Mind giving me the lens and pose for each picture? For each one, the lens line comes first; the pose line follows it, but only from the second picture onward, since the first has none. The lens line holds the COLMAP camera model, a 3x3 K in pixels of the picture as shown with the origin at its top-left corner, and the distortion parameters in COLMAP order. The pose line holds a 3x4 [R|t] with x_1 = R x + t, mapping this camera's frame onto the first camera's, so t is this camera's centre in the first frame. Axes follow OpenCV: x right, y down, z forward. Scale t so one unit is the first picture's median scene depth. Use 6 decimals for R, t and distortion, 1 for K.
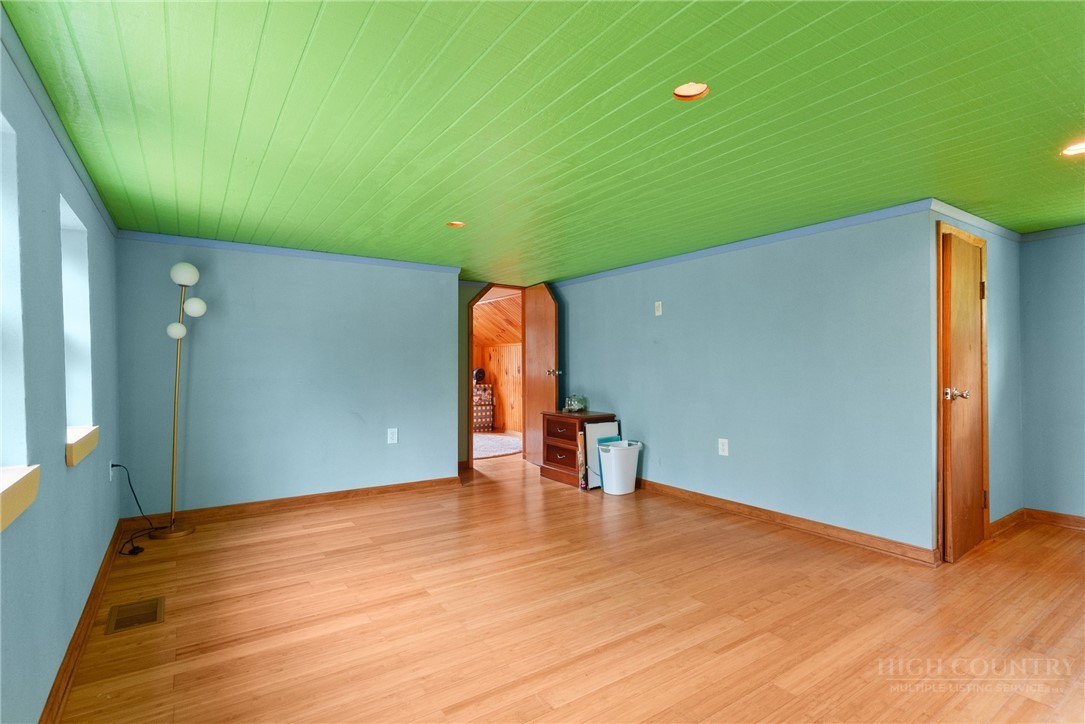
lens RADIAL K [[523.5, 0, 539.0], [0, 523.5, 365.9], [0, 0, 1]] dist [0.004377, -0.000786]
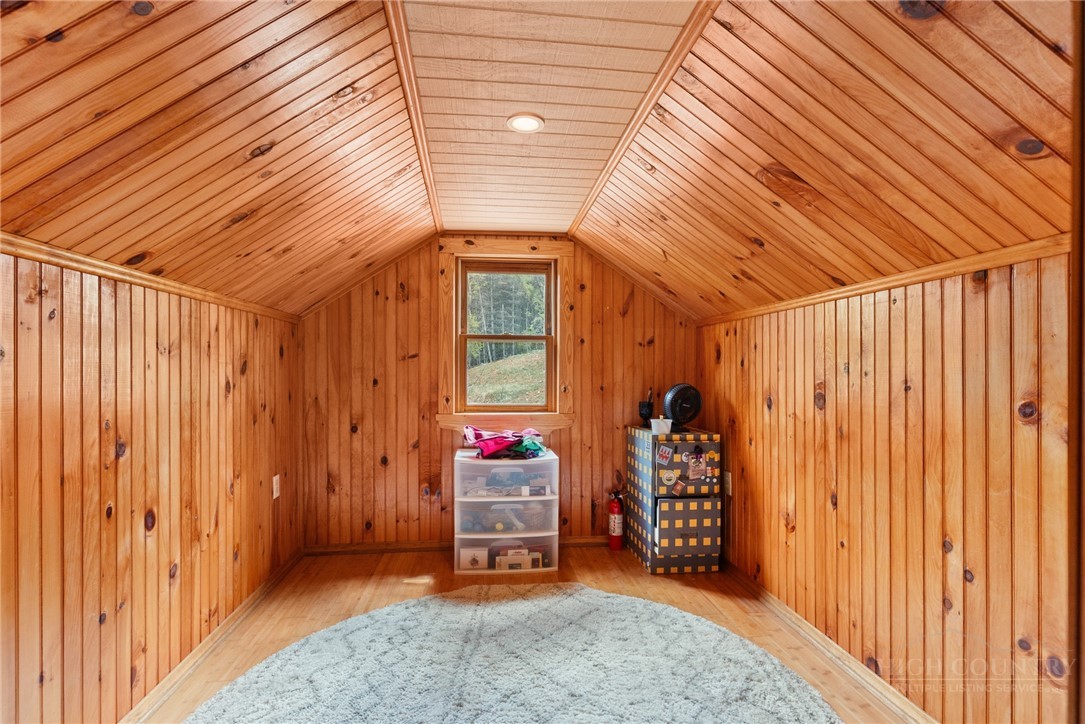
lens RADIAL K [[523.5, 0, 542.8], [0, 523.5, 372.4], [0, 0, 1]] dist [0.004377, -0.000786]
pose [[0.890849, 0.009286, -0.454204, -0.089502], [-0.012266, 0.999918, -0.003615, -0.003281], [0.454133, 0.008792, 0.890890, 1.451753]]
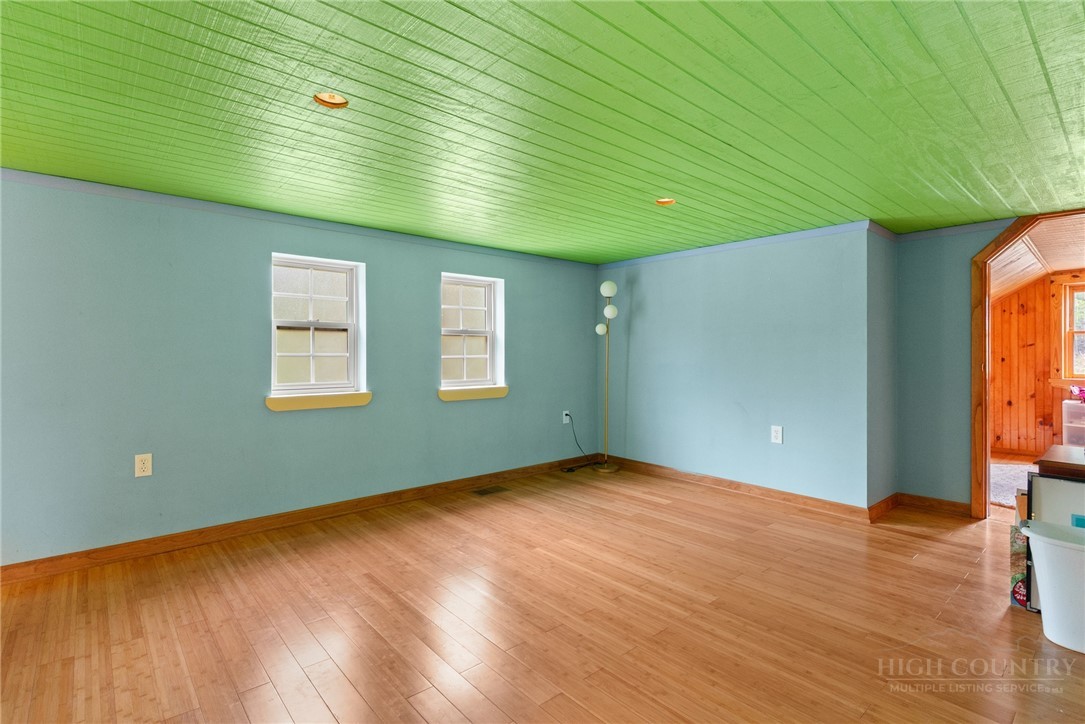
lens RADIAL K [[523.5, 0, 543.2], [0, 523.5, 357.0], [0, 0, 1]] dist [0.004377, -0.000786]
pose [[0.122872, 0.010167, -0.992370, 0.626938], [-0.005084, 0.999941, 0.009615, -0.003123], [0.992410, 0.003864, 0.122916, 0.580912]]
